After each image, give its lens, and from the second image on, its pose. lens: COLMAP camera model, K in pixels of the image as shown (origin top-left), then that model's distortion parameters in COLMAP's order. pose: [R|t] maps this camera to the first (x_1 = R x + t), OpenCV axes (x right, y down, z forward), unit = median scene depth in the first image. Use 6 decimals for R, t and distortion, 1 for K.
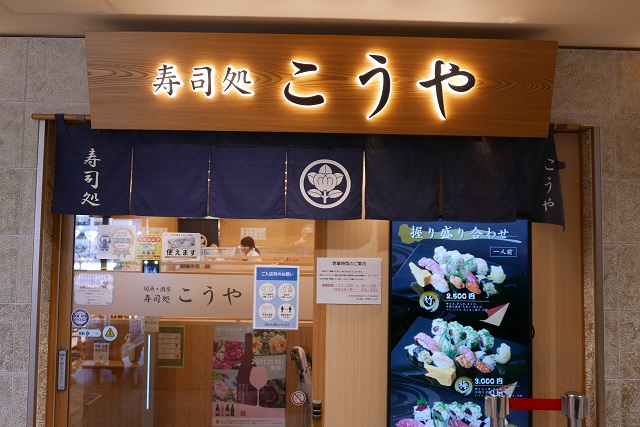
lens RADIAL K [[524.1, 0, 321.1], [0, 524.1, 212.2], [0, 0, 1]] dist [-0.018918, 0.047889]
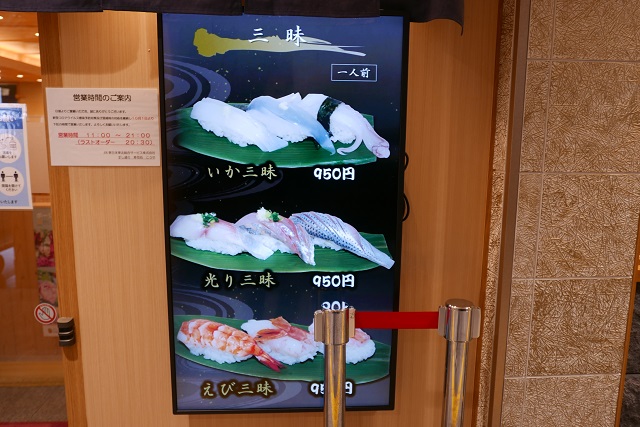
lens RADIAL K [[524.1, 0, 317.7], [0, 524.1, 215.9], [0, 0, 1]] dist [-0.018918, 0.047889]
pose [[0.999305, -0.010936, 0.035635, 0.276387], [0.003238, 0.977845, 0.209303, 0.106701], [-0.037134, -0.209043, 0.977201, 0.393717]]
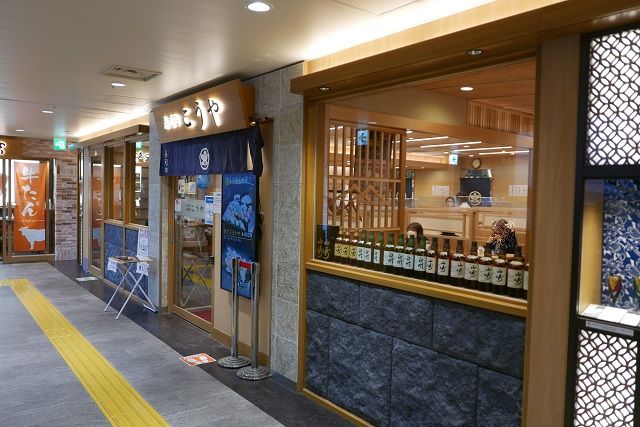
lens RADIAL K [[524.1, 0, 319.6], [0, 524.1, 211.1], [0, 0, 1]] dist [-0.018918, 0.047889]
pose [[0.575819, 0.024644, -0.817206, 2.037566], [0.032220, 0.998085, 0.052801, 0.063366], [0.816942, -0.056734, 0.573922, 0.106640]]
